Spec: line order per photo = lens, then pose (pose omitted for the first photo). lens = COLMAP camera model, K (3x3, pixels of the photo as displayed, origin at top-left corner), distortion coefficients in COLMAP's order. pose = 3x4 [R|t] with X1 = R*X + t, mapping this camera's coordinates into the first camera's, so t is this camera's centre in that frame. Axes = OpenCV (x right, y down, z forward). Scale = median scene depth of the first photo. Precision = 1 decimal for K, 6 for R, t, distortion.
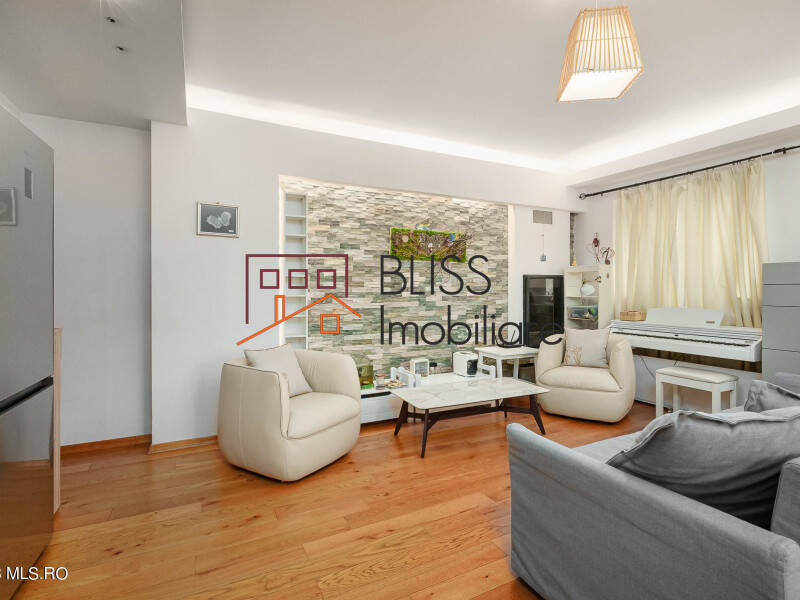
lens RADIAL K [[410.6, 0, 400.8], [0, 410.6, 293.0], [0, 0, 1]] dist [-0.001451, 0.000538]
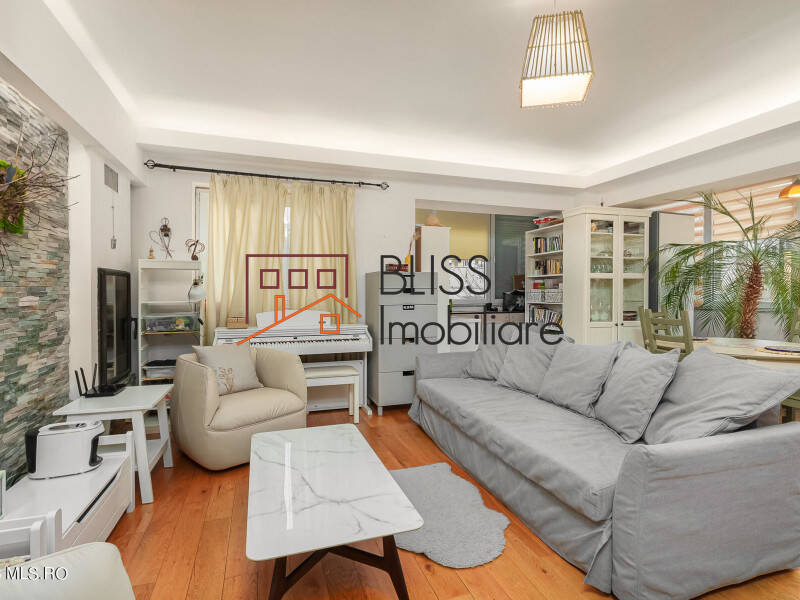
lens RADIAL K [[410.6, 0, 398.8], [0, 410.6, 299.7], [0, 0, 1]] dist [-0.001451, 0.000538]
pose [[0.139205, -0.018615, 0.990089, -0.242948], [0.010164, 0.999797, 0.017369, -0.004430], [-0.990211, 0.007646, 0.139366, 0.519466]]
